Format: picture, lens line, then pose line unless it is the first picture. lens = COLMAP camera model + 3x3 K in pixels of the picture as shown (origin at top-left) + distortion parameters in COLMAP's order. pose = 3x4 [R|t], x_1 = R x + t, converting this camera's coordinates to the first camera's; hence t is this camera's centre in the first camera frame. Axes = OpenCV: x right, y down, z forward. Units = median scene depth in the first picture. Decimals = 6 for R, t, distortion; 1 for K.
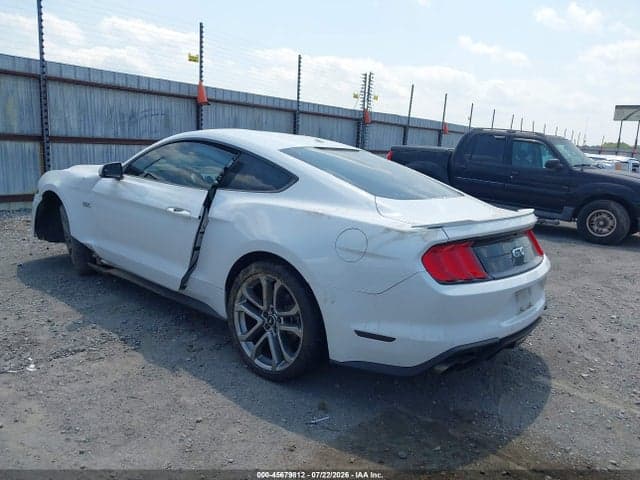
lens RADIAL K [[504.9, 0, 294.5], [0, 504.9, 231.3], [0, 0, 1]] dist [0.139812, -0.265563]
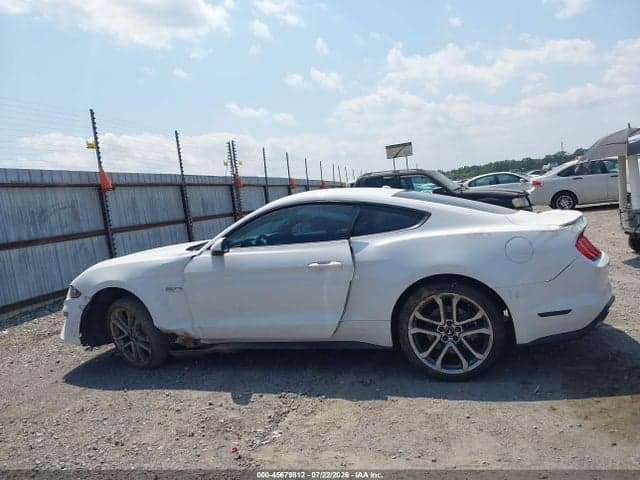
lens RADIAL K [[505.0, 0, 314.9], [0, 505.0, 239.4], [0, 0, 1]] dist [0.038856, -0.048377]
pose [[0.911277, -0.188781, 0.365972, -0.536327], [0.227473, 0.971597, -0.065227, -0.021111], [-0.343264, 0.142688, 0.928337, -0.016047]]
